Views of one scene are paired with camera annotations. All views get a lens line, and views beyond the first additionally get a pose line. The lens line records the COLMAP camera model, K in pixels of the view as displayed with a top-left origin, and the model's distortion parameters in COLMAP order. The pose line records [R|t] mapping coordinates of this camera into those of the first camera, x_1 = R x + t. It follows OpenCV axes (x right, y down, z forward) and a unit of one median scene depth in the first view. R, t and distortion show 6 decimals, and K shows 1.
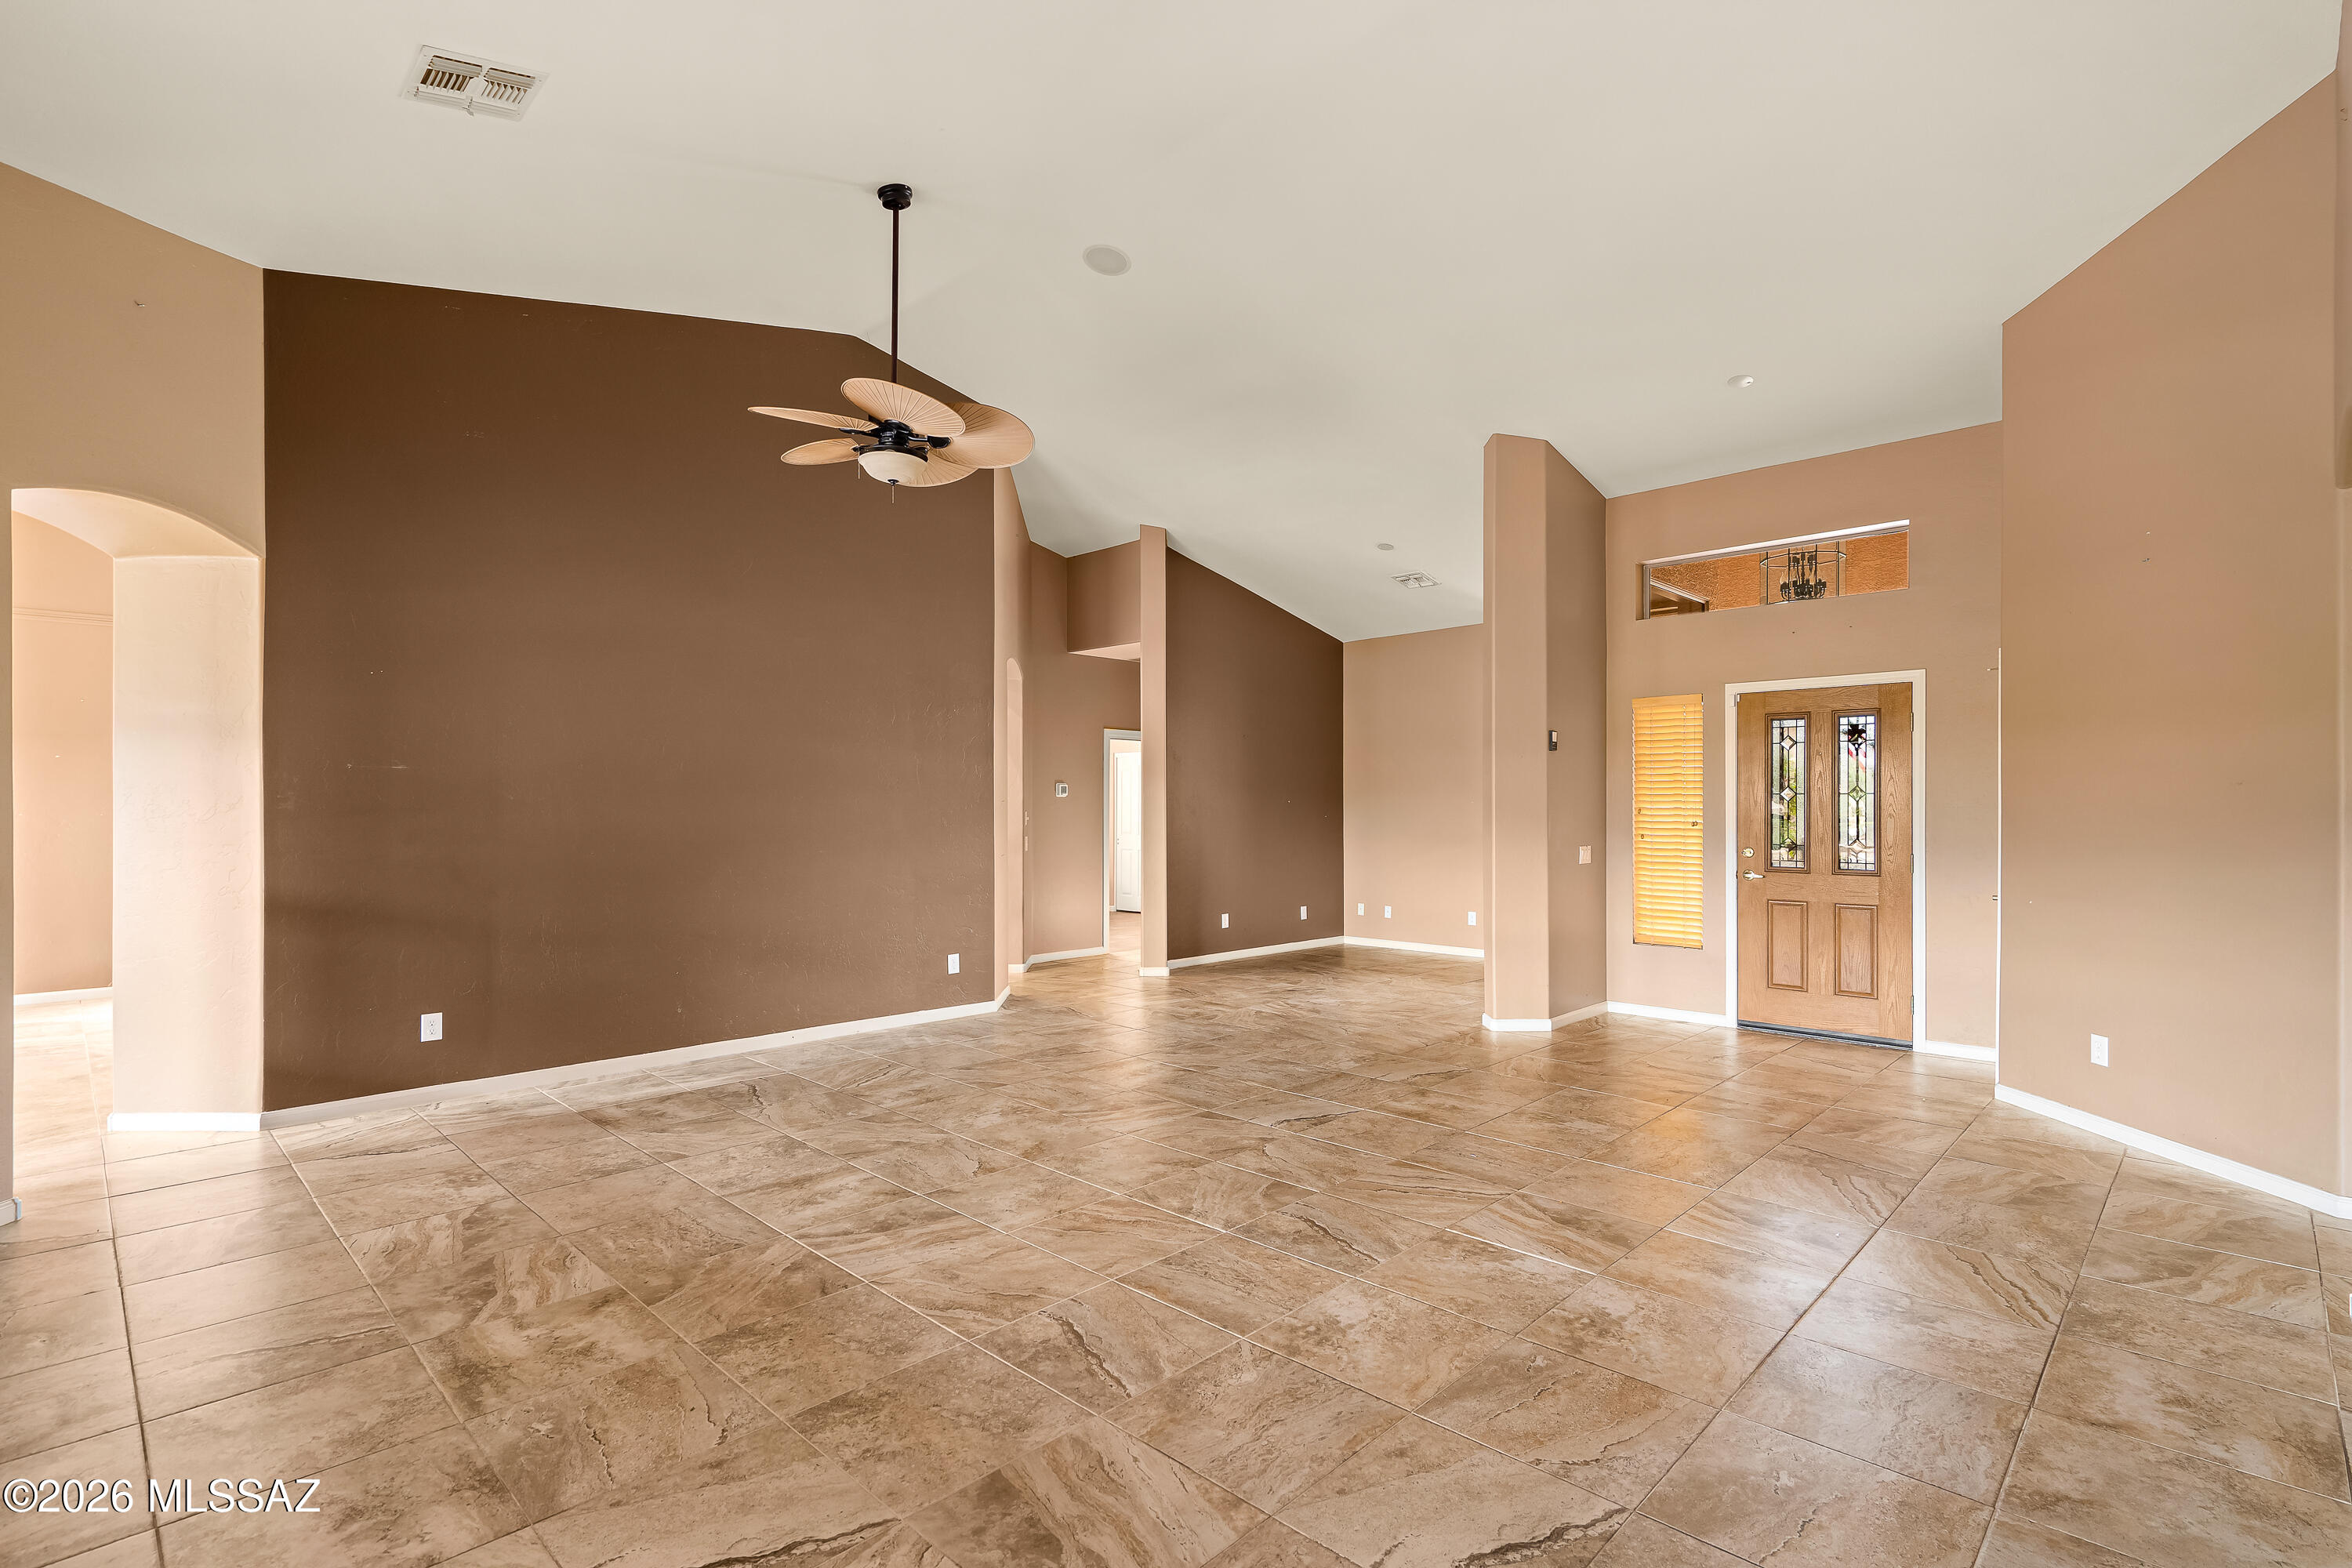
lens RADIAL K [[1109.3, 0, 1176.0], [0, 1109.3, 784.0], [0, 0, 1]] dist [-0.001458, -0.000287]
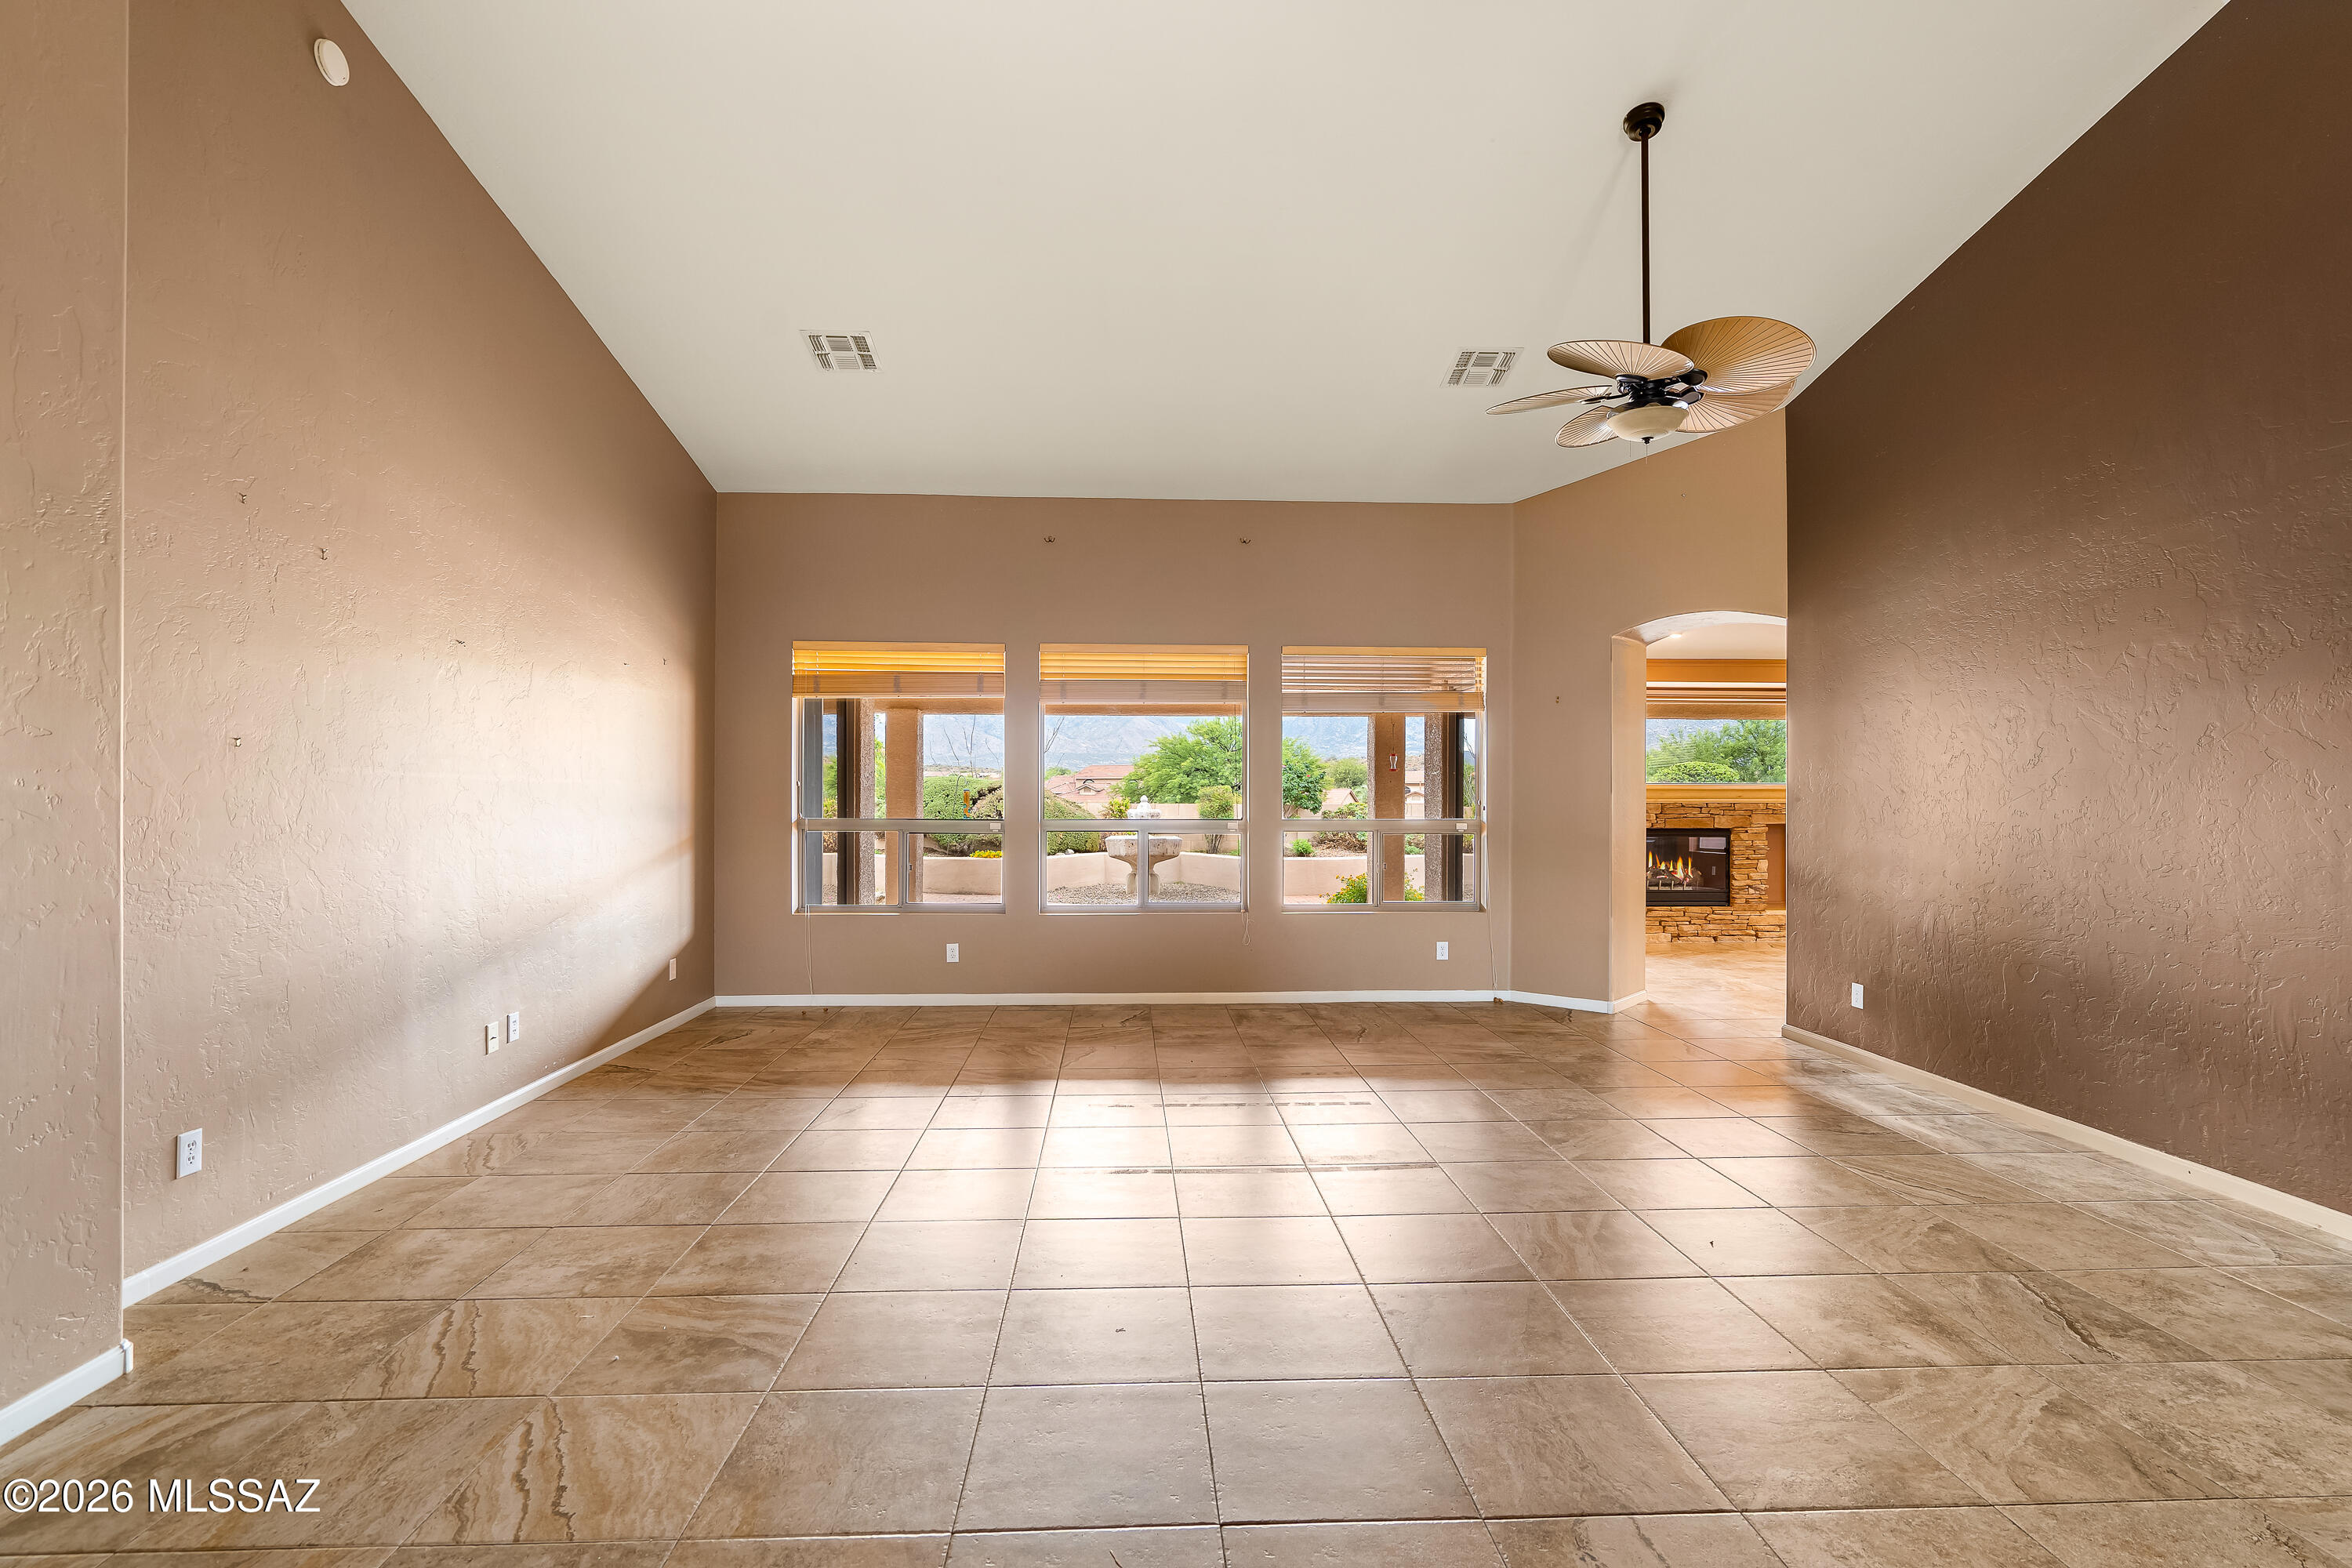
lens RADIAL K [[1065.8, 0, 1177.3], [0, 1065.8, 795.8], [0, 0, 1]] dist [-0.001521, -0.000414]
pose [[-0.680346, -0.003037, -0.732884, 0.811650], [0.011186, 0.999832, -0.014527, 0.029191], [0.732805, -0.018081, -0.680198, 1.663366]]
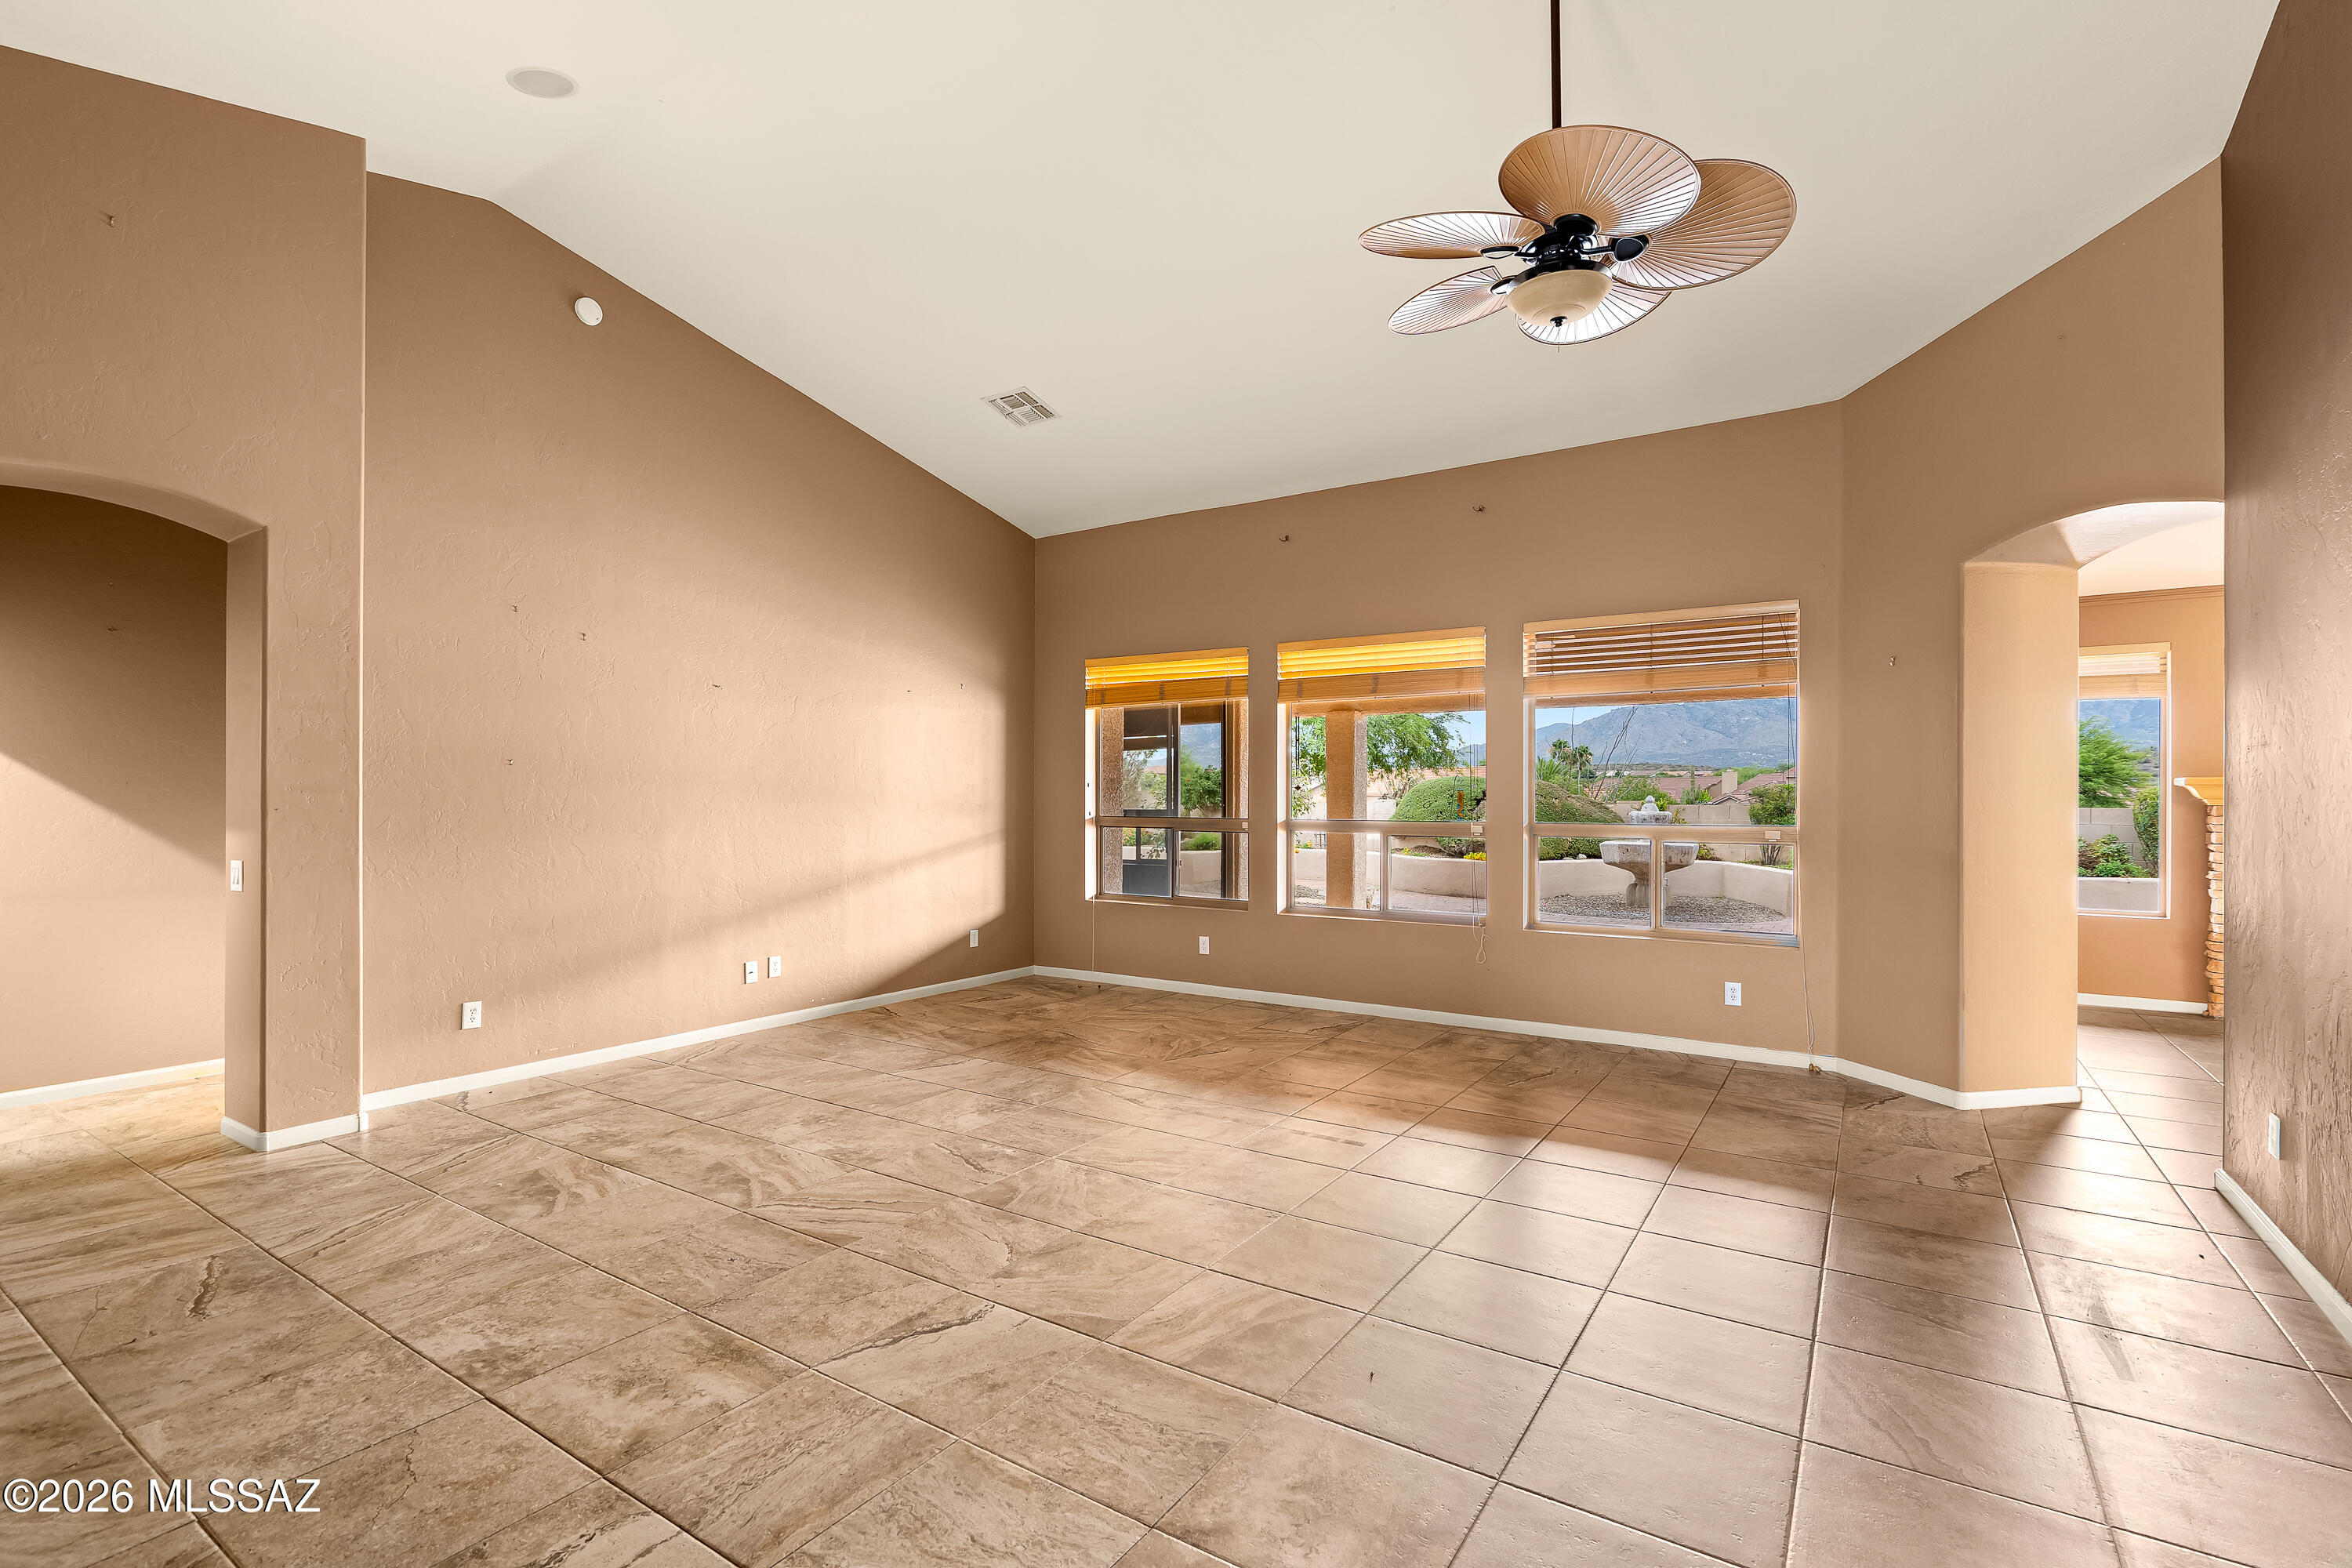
lens RADIAL K [[1065.8, 0, 1177.3], [0, 1065.8, 795.8], [0, 0, 1]] dist [-0.001521, -0.000414]
pose [[-0.981670, -0.001764, -0.190578, 0.124112], [0.002027, 0.999804, -0.019695, 0.036201], [0.190576, -0.019720, -0.981474, 2.025397]]
